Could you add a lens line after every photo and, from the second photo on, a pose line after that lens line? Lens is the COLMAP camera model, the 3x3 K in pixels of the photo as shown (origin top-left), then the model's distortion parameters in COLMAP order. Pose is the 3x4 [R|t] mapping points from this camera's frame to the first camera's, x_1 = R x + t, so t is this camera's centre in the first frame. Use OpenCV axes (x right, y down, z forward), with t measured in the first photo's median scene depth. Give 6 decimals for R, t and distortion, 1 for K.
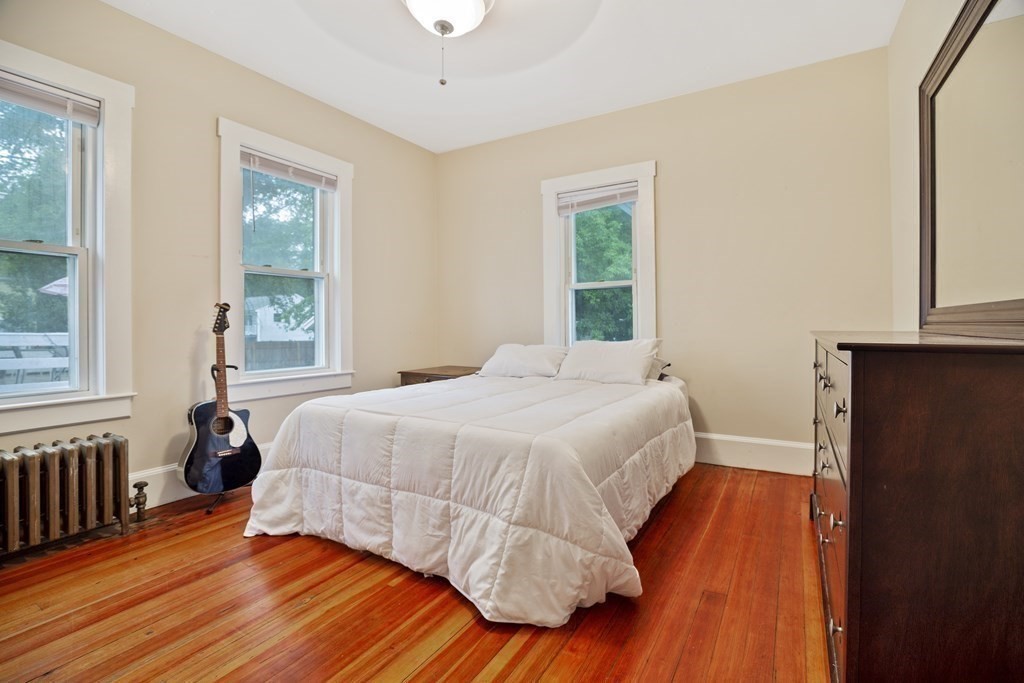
lens RADIAL K [[470.5, 0, 517.2], [0, 470.5, 335.1], [0, 0, 1]] dist [-0.039338, 0.009284]
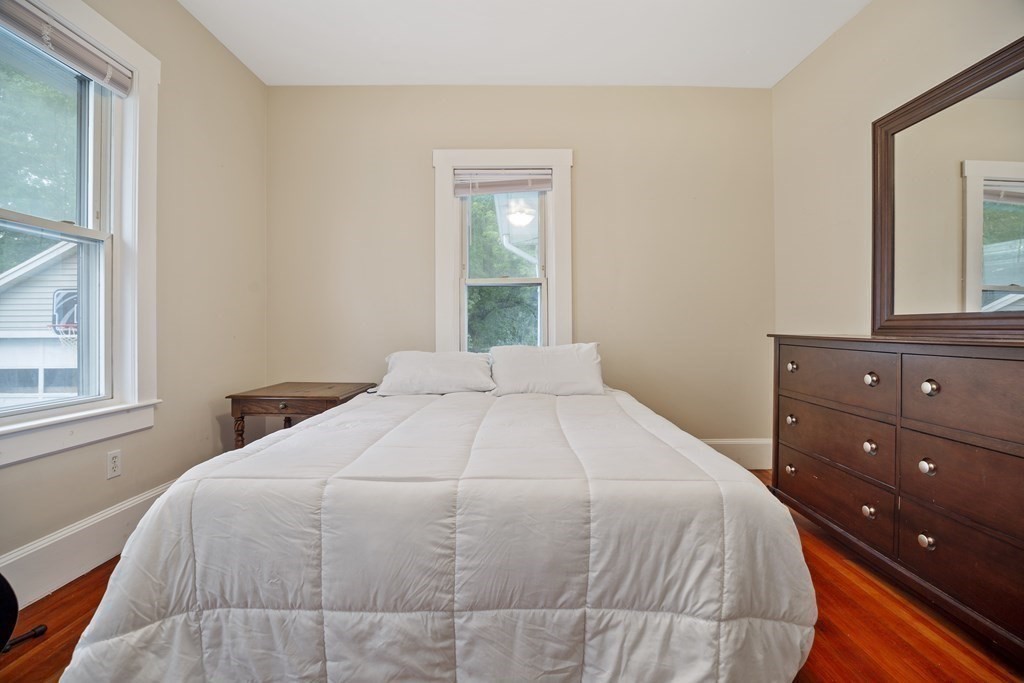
lens RADIAL K [[470.5, 0, 513.5], [0, 470.5, 334.9], [0, 0, 1]] dist [-0.039338, 0.009284]
pose [[0.856959, -0.000648, 0.515385, -0.502898], [0.004518, 0.999970, -0.006256, -0.004184], [-0.515365, 0.007689, 0.856936, 0.479130]]
